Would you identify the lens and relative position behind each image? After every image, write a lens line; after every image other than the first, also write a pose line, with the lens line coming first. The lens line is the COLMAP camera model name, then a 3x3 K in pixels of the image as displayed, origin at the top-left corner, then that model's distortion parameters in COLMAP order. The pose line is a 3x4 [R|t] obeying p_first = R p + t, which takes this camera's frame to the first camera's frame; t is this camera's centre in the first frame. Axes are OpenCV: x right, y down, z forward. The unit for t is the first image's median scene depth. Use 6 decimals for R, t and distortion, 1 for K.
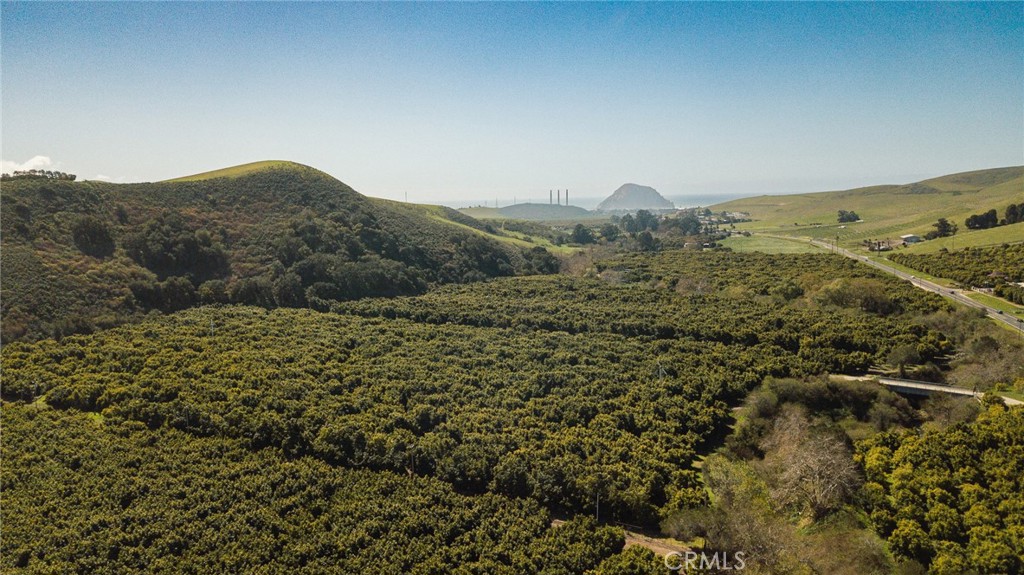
lens RADIAL K [[781.0, 0, 497.6], [0, 781.0, 277.8], [0, 0, 1]] dist [0.025681, -0.023839]
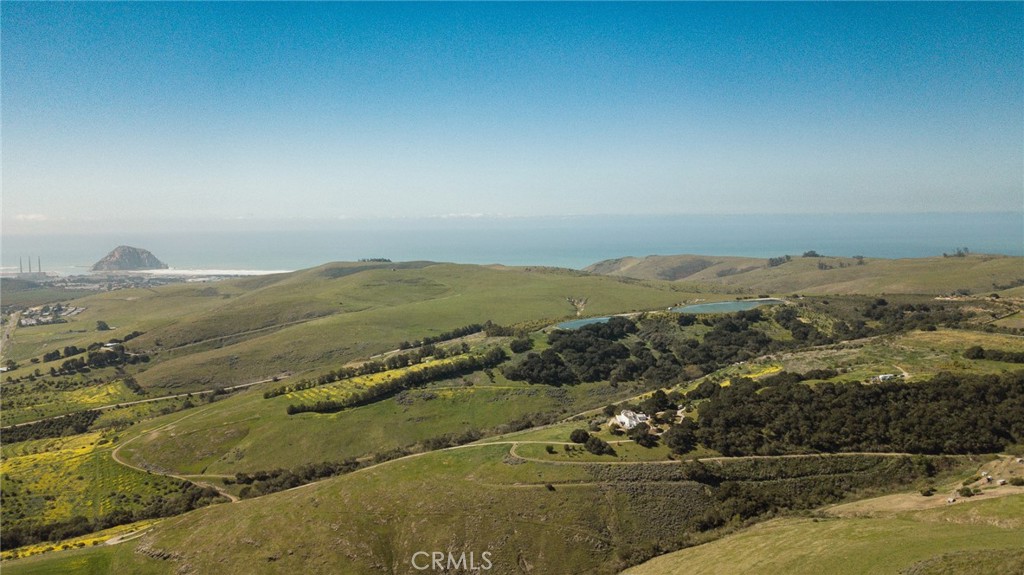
lens RADIAL K [[781.0, 0, 487.4], [0, 781.0, 282.8], [0, 0, 1]] dist [0.025681, -0.023839]
pose [[0.888267, -0.027177, 0.458523, 1.240389], [0.043296, 0.998757, -0.024678, -0.269059], [-0.457283, 0.041773, 0.888340, -1.619204]]
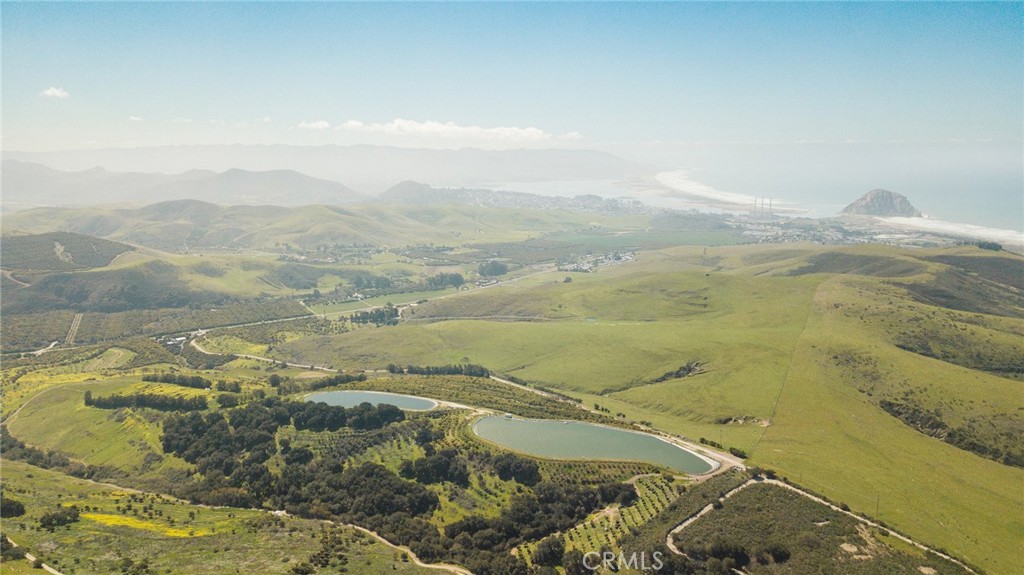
lens RADIAL K [[781.0, 0, 485.0], [0, 781.0, 282.8], [0, 0, 1]] dist [0.025681, -0.023839]
pose [[0.818312, 0.118402, -0.562446, 3.571326], [-0.078015, 0.992377, 0.095403, -0.637036], [0.569455, -0.034191, 0.821311, -1.131263]]
